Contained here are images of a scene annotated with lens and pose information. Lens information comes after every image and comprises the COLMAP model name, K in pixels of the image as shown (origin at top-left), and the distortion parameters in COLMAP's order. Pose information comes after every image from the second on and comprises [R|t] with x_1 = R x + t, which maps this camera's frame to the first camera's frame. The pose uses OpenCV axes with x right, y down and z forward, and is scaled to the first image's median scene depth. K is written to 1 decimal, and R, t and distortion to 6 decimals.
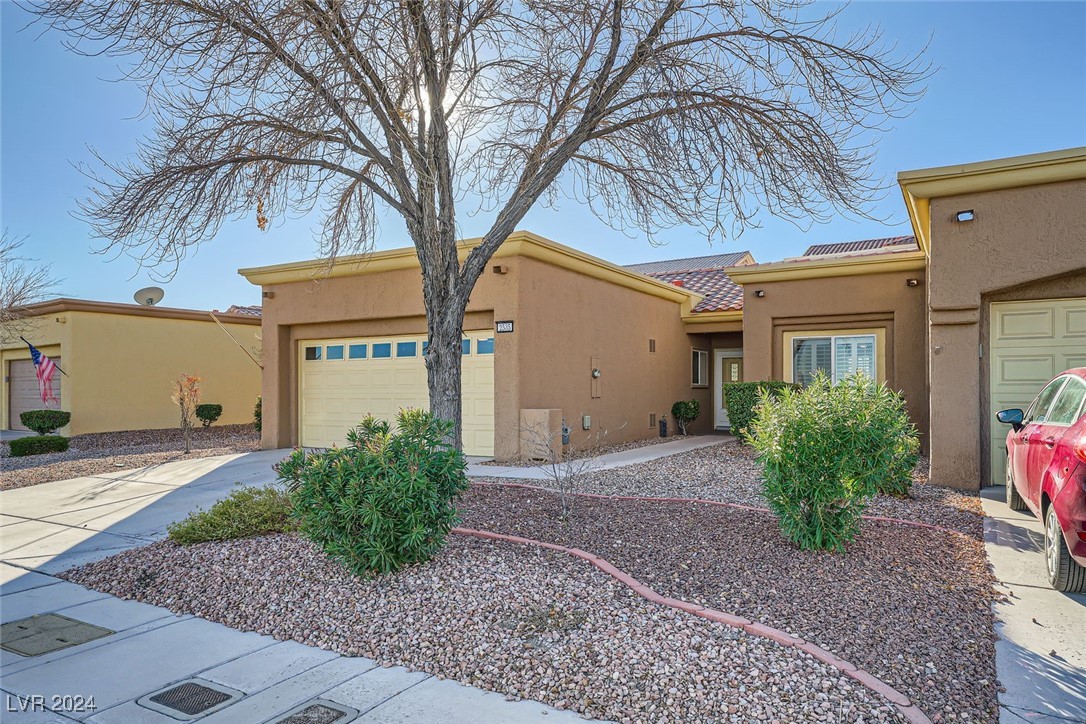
lens RADIAL K [[718.3, 0, 535.8], [0, 718.3, 388.1], [0, 0, 1]] dist [0.046263, 0.000269]
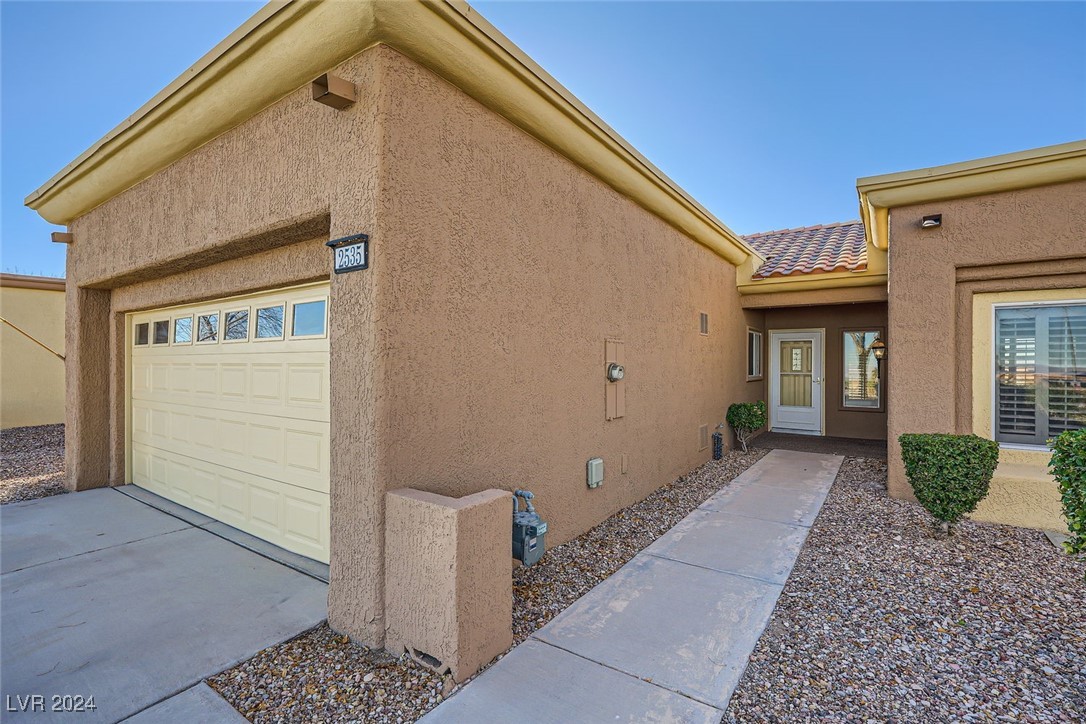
lens RADIAL K [[523.9, 0, 534.7], [0, 523.9, 362.2], [0, 0, 1]] dist [-0.040077, -0.000827]
pose [[0.996705, 0.005038, -0.080959, 0.055663], [-0.004999, 0.999987, 0.000687, -0.027008], [0.080961, -0.000280, 0.996717, 0.611615]]
